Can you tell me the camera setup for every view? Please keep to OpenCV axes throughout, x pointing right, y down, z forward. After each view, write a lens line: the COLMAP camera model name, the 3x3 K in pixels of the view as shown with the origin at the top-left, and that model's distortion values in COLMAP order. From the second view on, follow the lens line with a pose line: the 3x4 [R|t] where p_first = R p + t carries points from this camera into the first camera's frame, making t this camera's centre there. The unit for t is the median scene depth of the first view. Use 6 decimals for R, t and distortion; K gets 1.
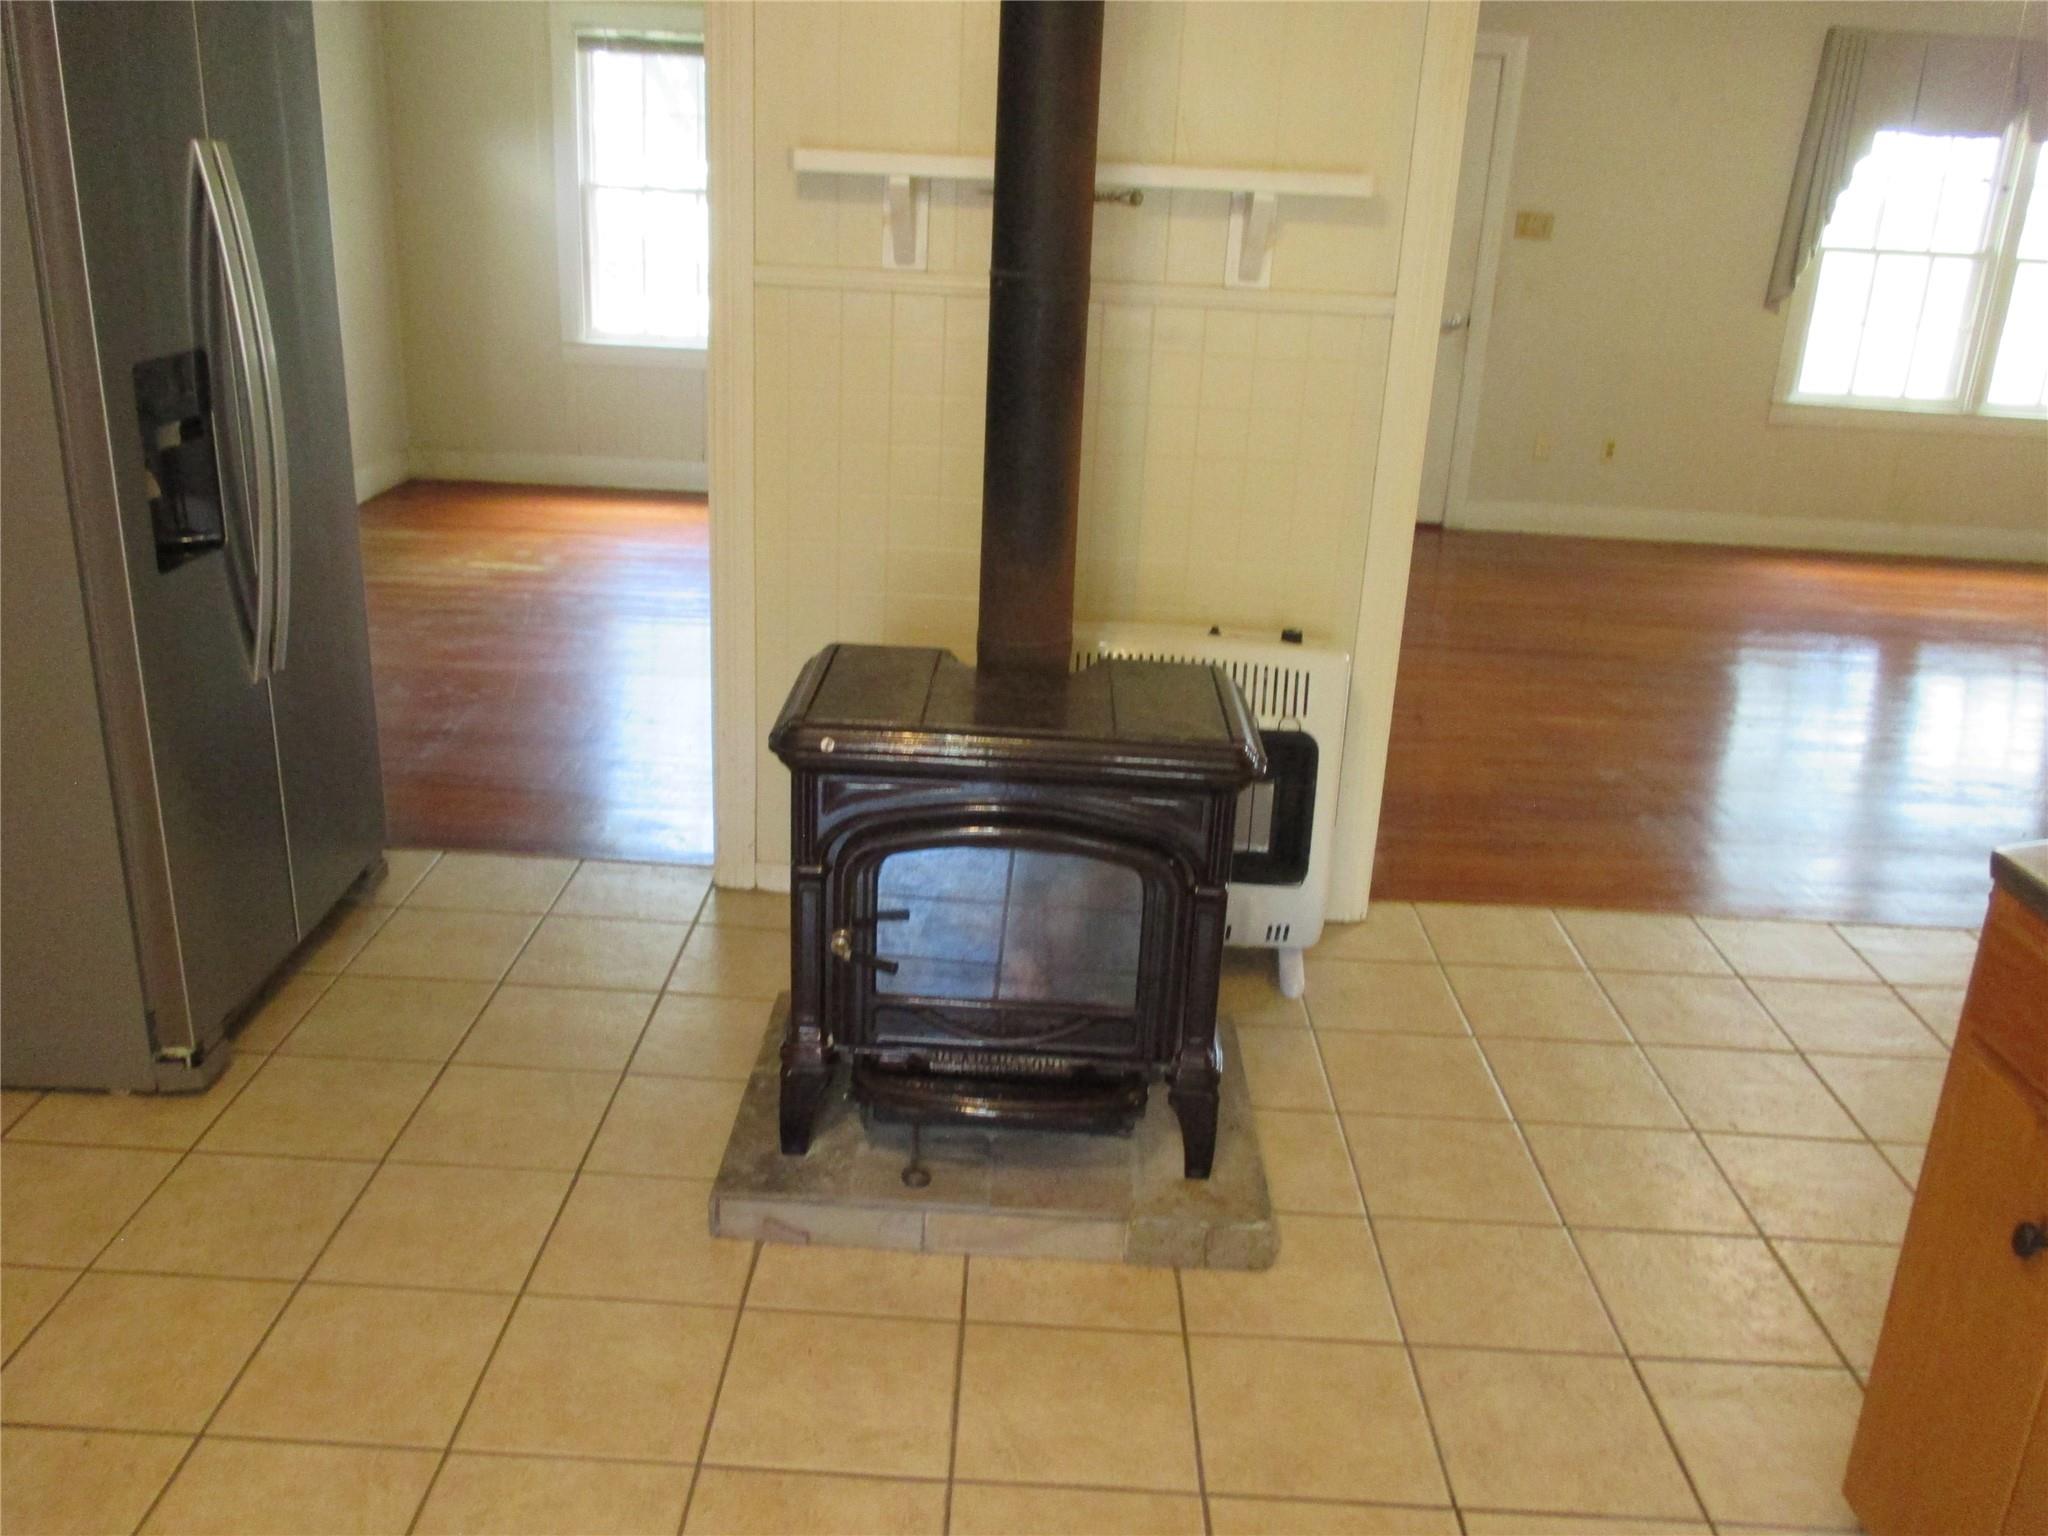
lens RADIAL K [[1718.9, 0, 1025.5], [0, 1718.9, 729.4], [0, 0, 1]] dist [-0.015670, 0.001184]
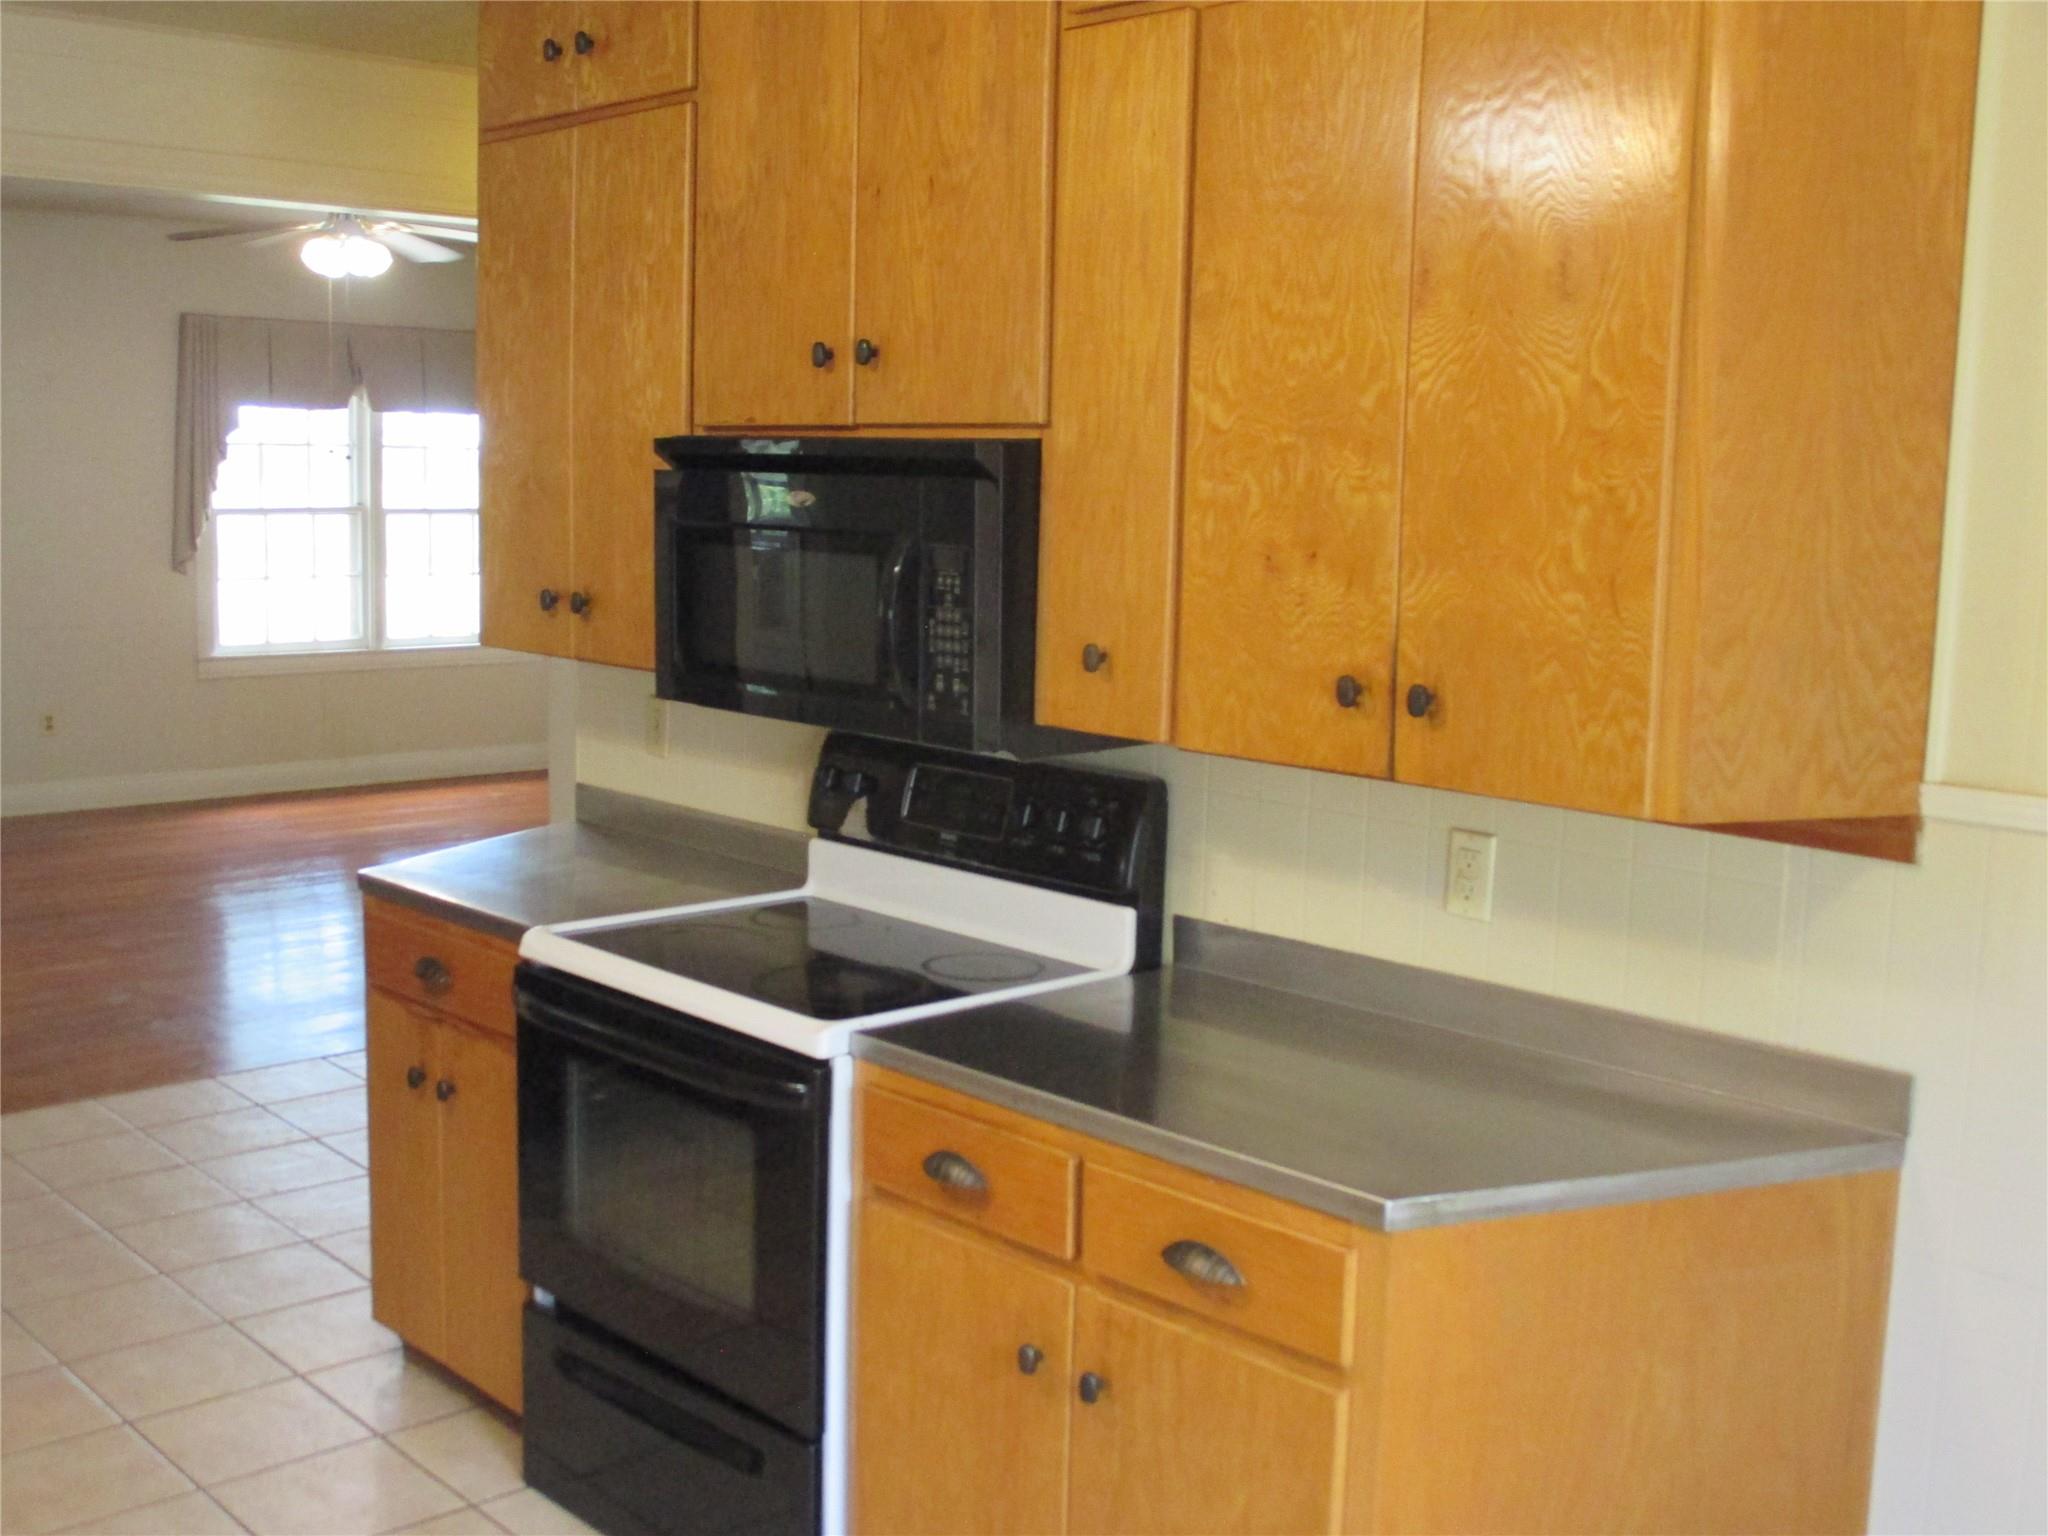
lens RADIAL K [[2415.2, 0, 1017.7], [0, 2415.2, 741.5], [0, 0, 1]] dist [-0.030682, -0.026572]
pose [[0.741059, -0.119222, 0.660771, -0.176002], [0.228978, 0.969990, -0.081787, 0.097475], [-0.631190, 0.211911, 0.746119, -0.416897]]
